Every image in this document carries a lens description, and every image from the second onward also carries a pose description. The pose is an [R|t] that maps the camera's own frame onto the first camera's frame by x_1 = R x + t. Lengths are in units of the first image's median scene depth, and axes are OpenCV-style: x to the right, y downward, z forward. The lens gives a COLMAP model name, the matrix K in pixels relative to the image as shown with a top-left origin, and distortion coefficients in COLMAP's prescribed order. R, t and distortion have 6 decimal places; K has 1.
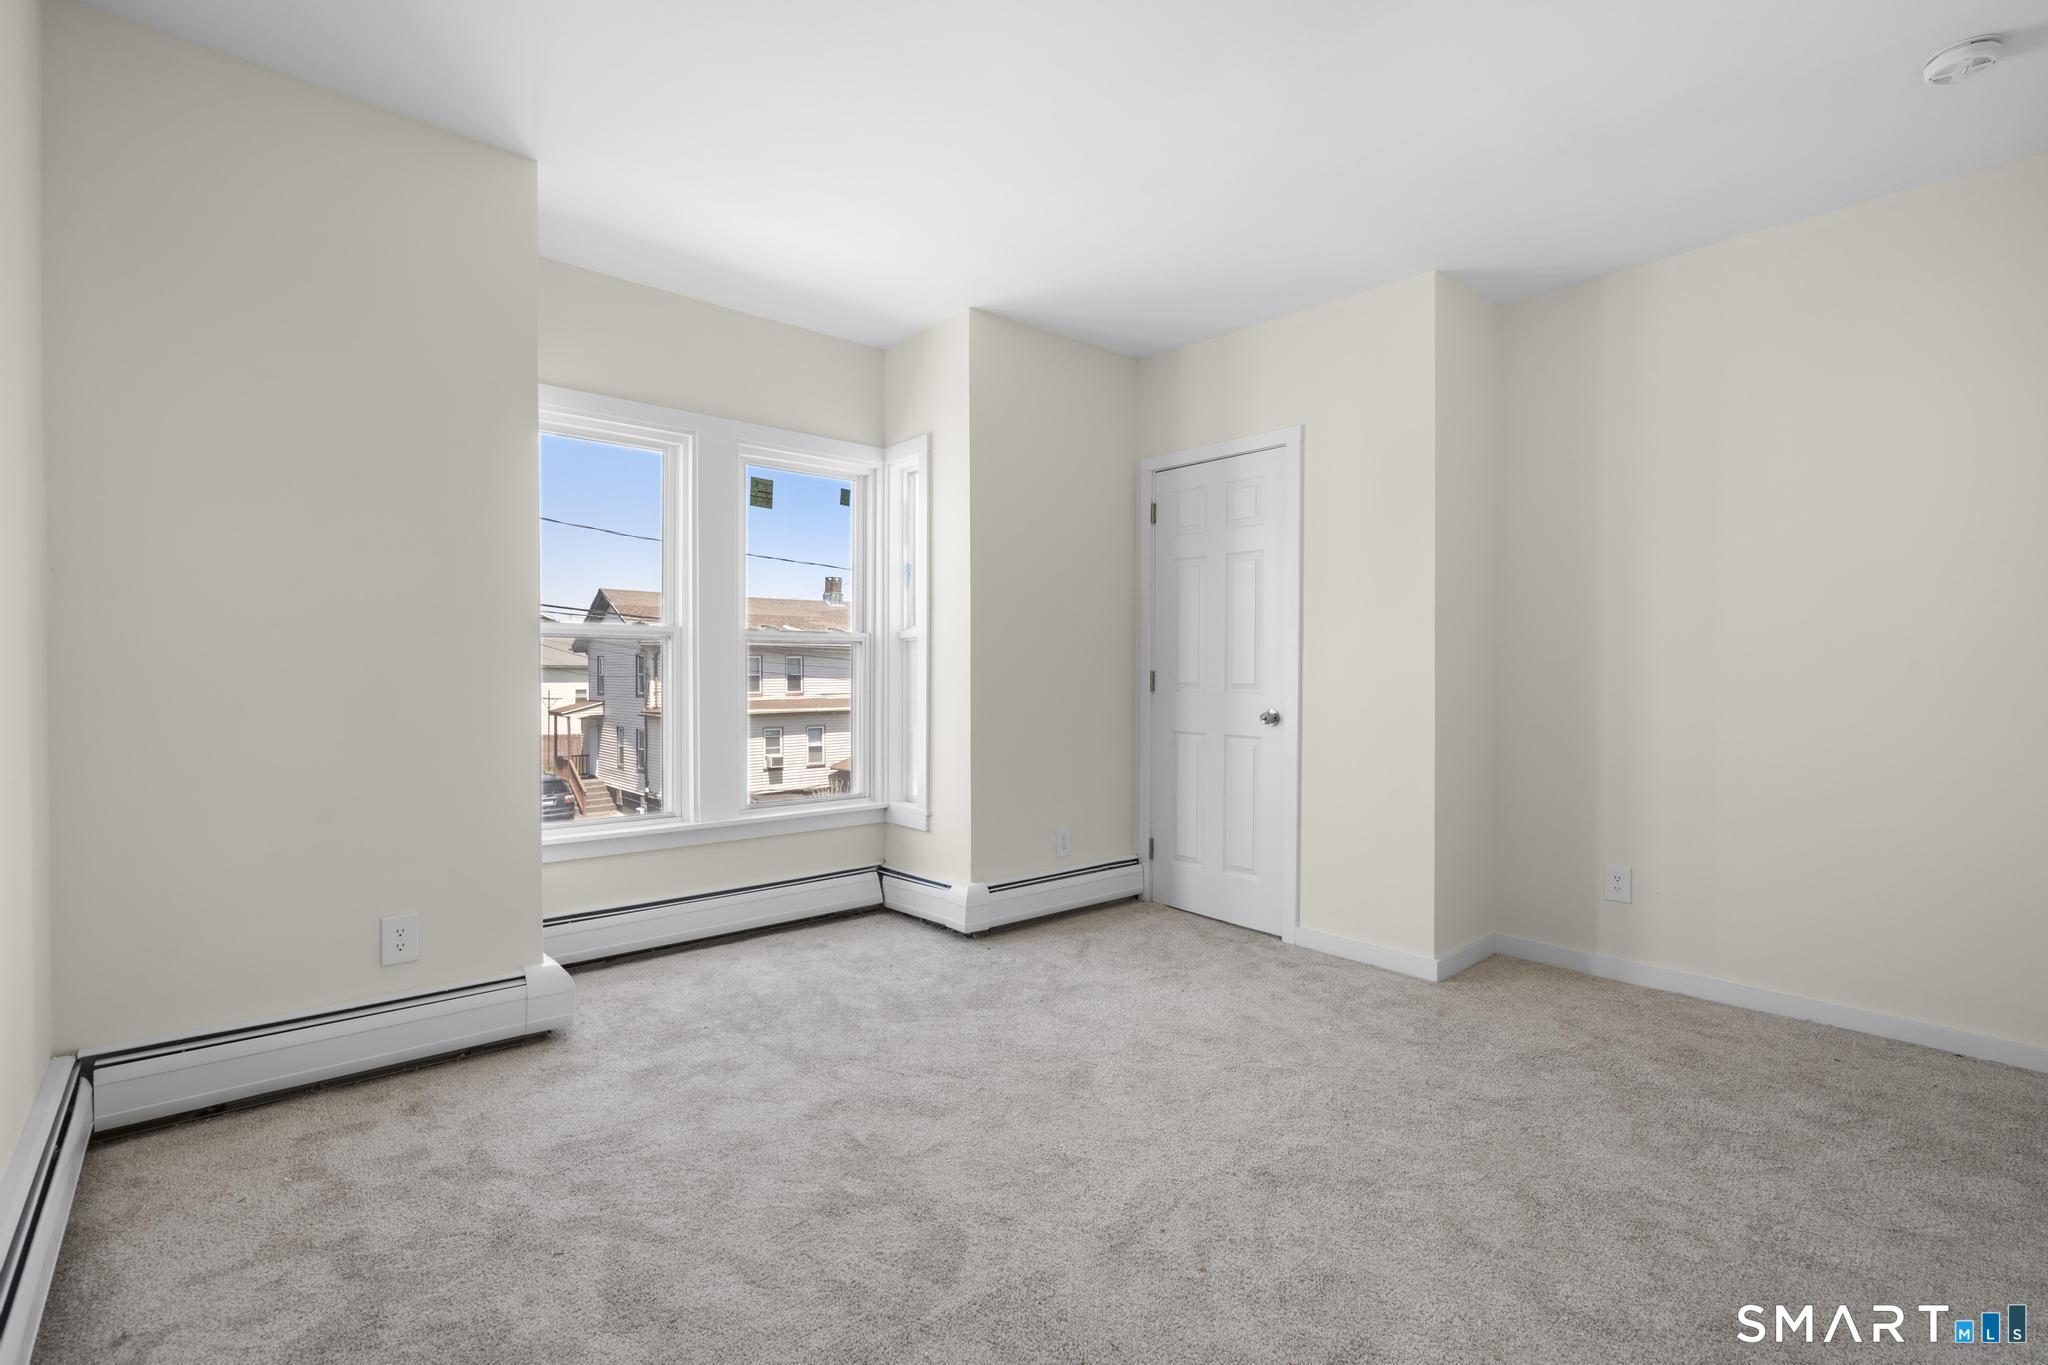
lens RADIAL K [[918.7, 0, 1016.4], [0, 918.7, 677.2], [0, 0, 1]] dist [-0.002954, -0.000297]
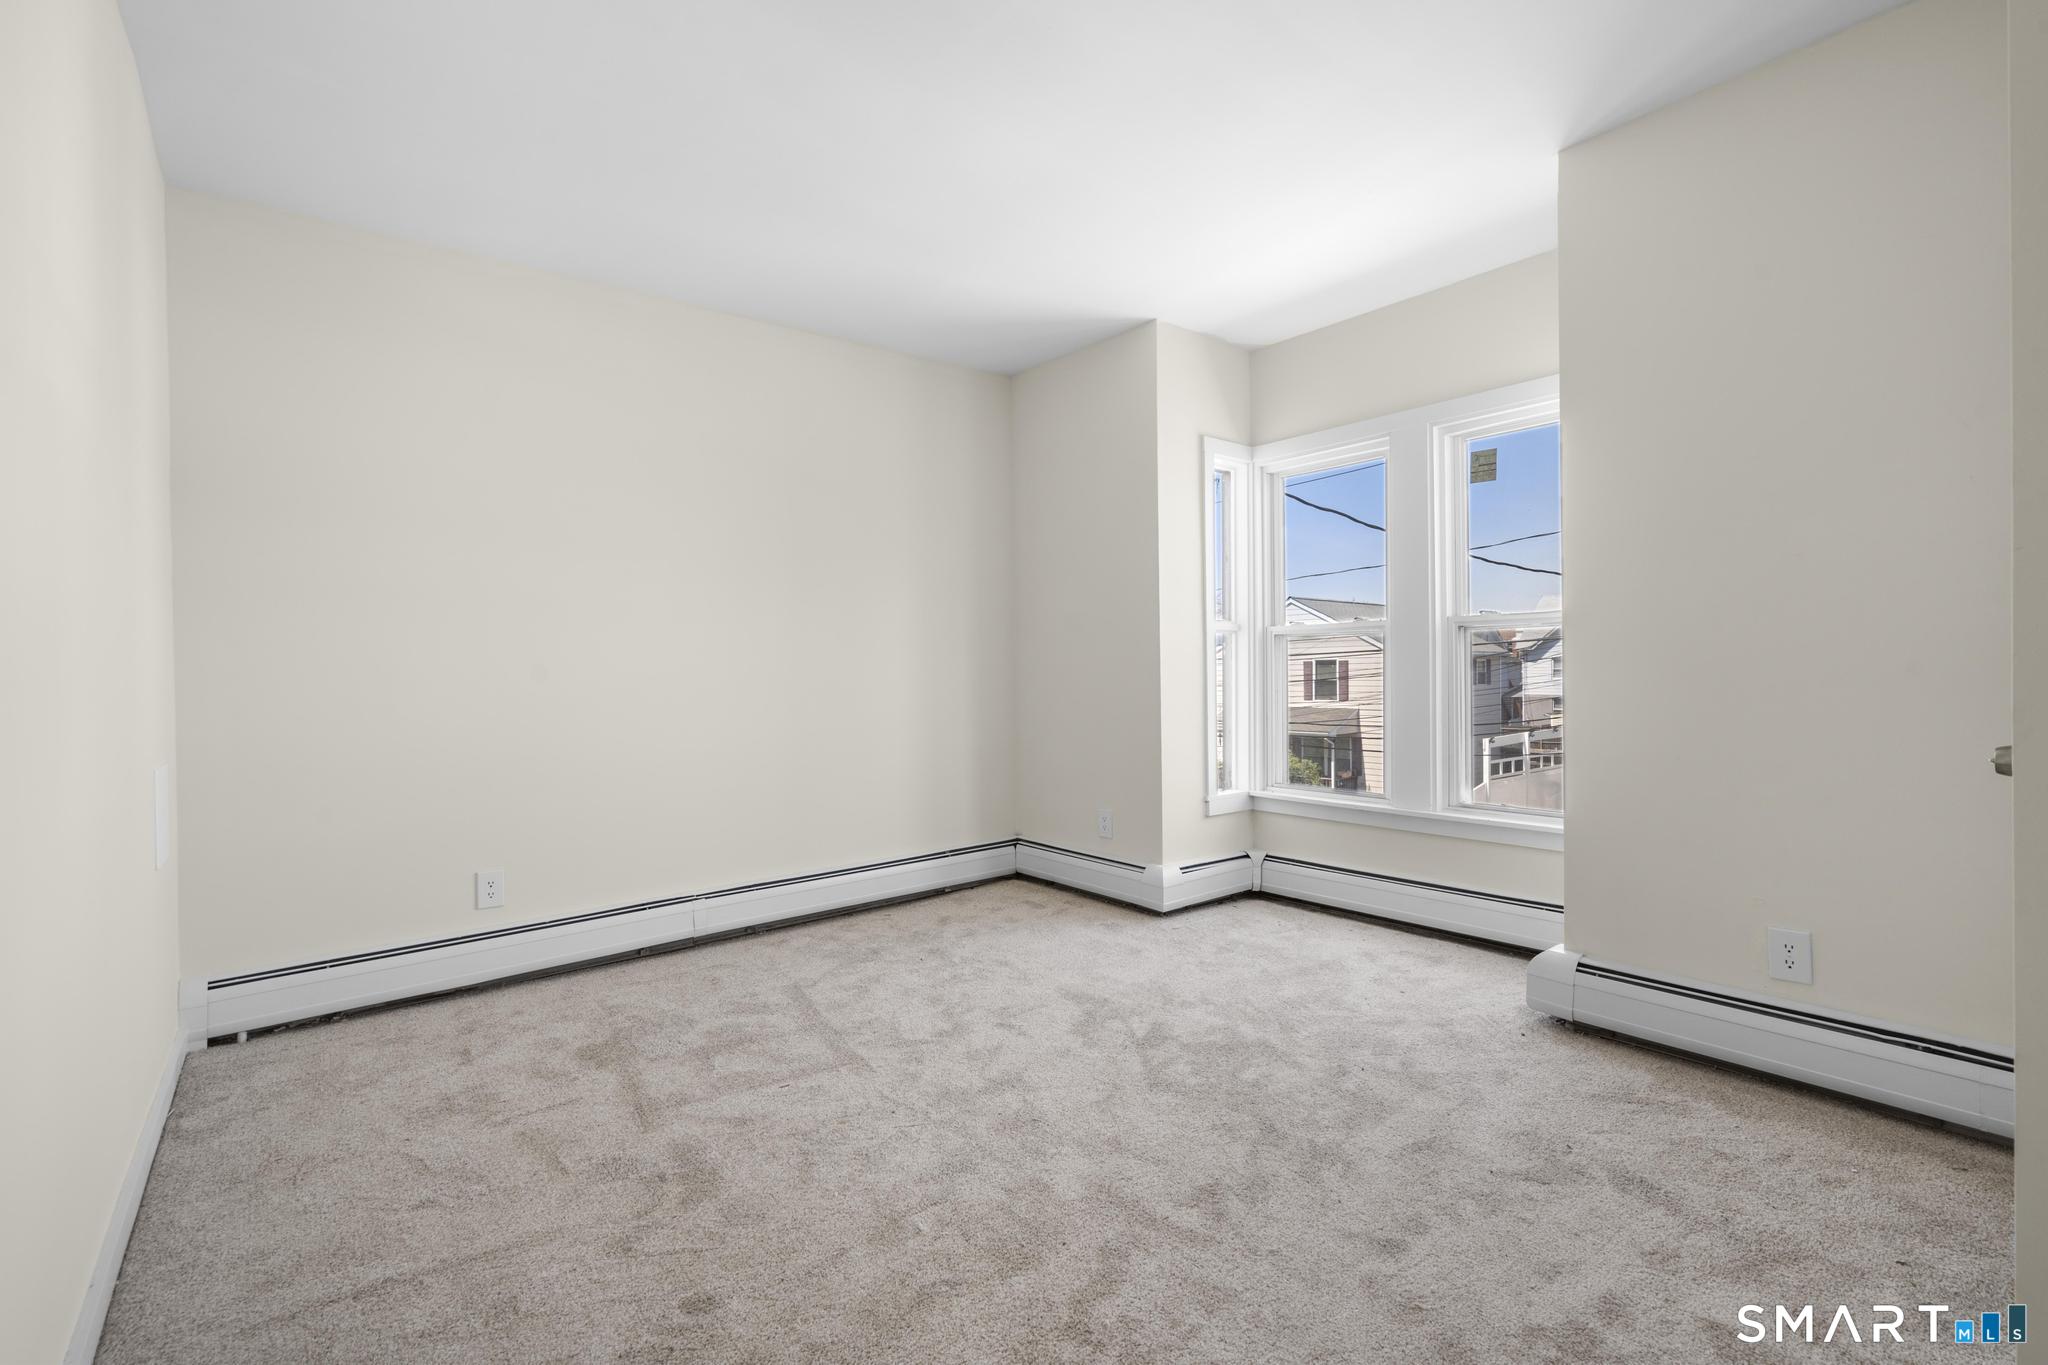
lens RADIAL K [[918.7, 0, 1016.4], [0, 918.7, 677.2], [0, 0, 1]] dist [-0.002954, -0.000297]
pose [[-0.048782, 0.004897, -0.998797, 0.776103], [0.009488, 0.999945, 0.004439, 0.001501], [0.998764, -0.009260, -0.048826, 0.678602]]
